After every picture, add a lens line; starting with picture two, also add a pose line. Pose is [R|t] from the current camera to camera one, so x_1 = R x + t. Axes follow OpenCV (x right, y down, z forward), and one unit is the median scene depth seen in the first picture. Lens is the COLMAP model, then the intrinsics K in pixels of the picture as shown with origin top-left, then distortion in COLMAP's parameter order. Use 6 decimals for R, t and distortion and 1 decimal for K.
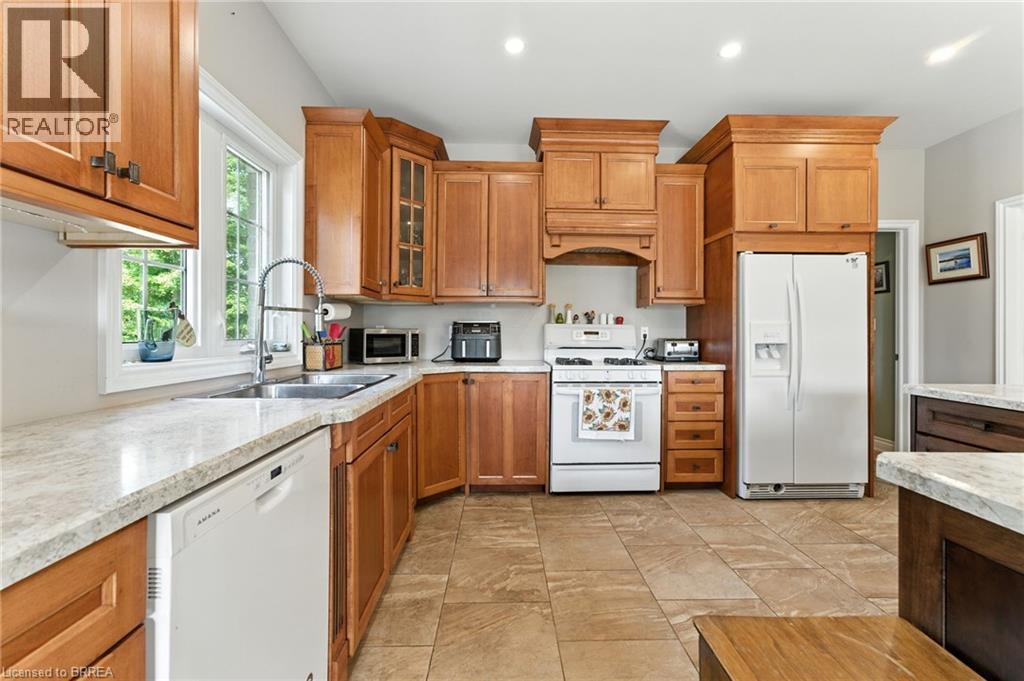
lens RADIAL K [[417.6, 0, 511.4], [0, 417.6, 331.4], [0, 0, 1]] dist [0.002067, 0.000700]
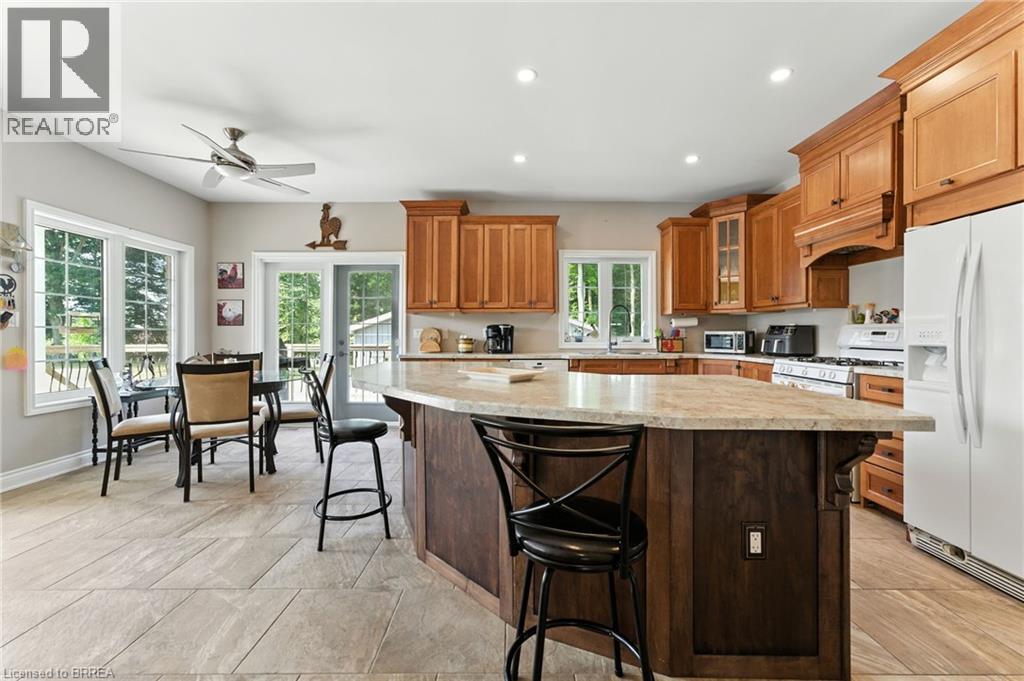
lens RADIAL K [[417.6, 0, 512.4], [0, 417.6, 336.3], [0, 0, 1]] dist [0.002067, 0.000700]
pose [[-0.026023, 0.001508, -0.999660, 1.311897], [-0.002473, 0.999996, 0.001573, 0.012337], [0.999658, 0.002513, -0.026019, 0.263315]]
